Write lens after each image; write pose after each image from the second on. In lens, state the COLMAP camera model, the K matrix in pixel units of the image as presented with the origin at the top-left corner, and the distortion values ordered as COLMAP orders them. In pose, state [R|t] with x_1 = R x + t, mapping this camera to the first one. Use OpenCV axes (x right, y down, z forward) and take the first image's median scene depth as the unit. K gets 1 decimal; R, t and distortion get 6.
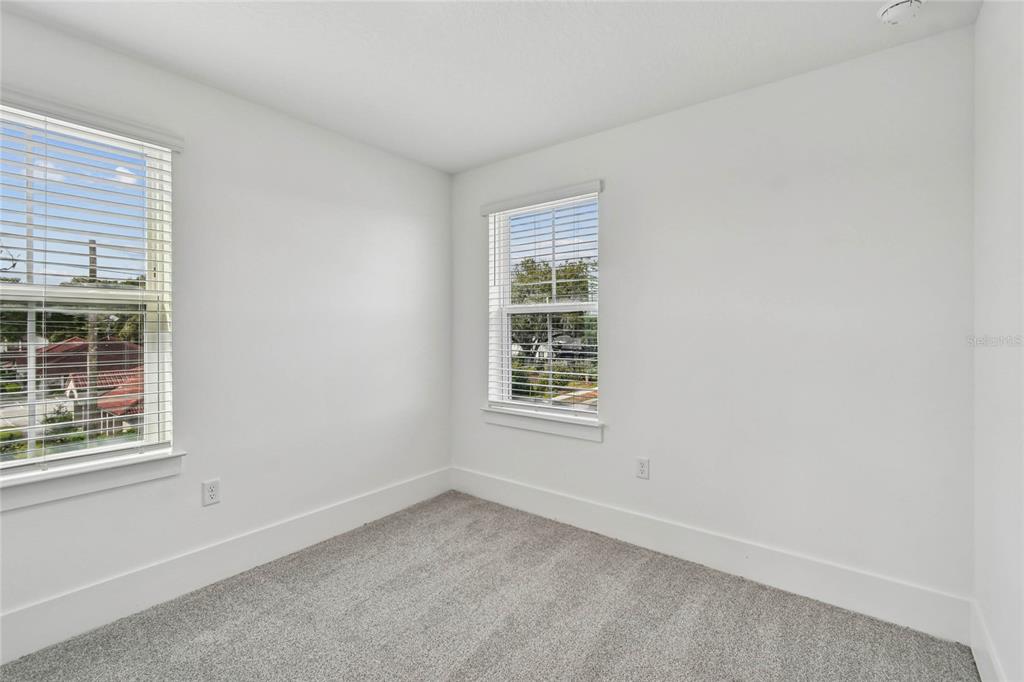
lens RADIAL K [[462.6, 0, 513.4], [0, 462.6, 333.3], [0, 0, 1]] dist [-0.011150, 0.001150]
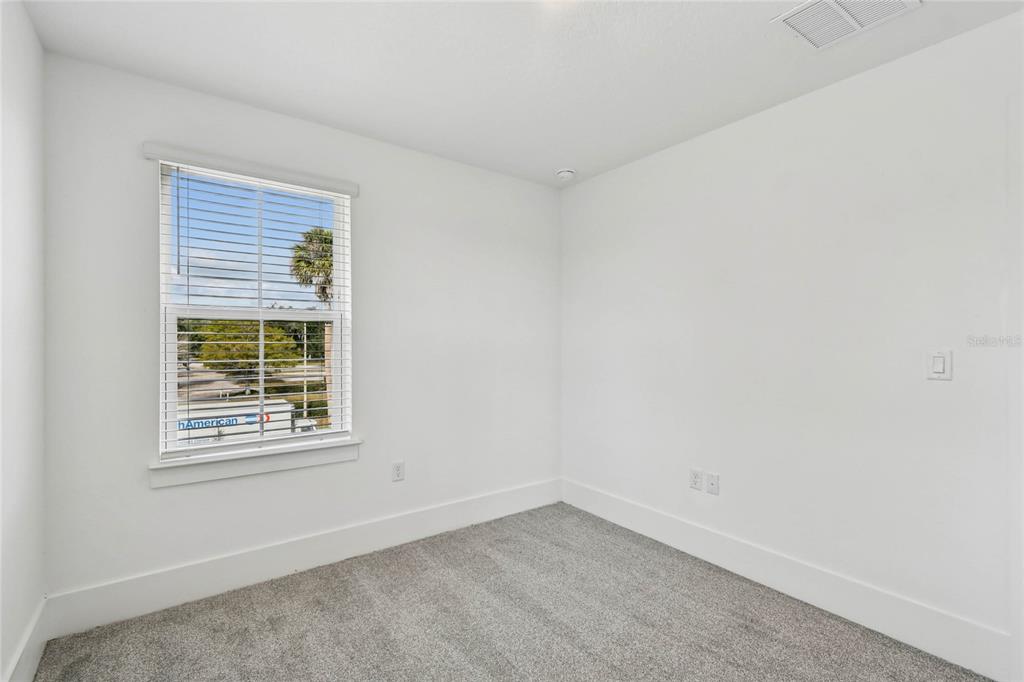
lens RADIAL K [[462.6, 0, 515.2], [0, 462.6, 350.6], [0, 0, 1]] dist [-0.011150, 0.001150]
pose [[0.260346, -0.015527, 0.965390, -0.670509], [0.012872, 0.999838, 0.012610, 0.003224], [-0.965430, 0.009143, 0.260504, 0.454160]]
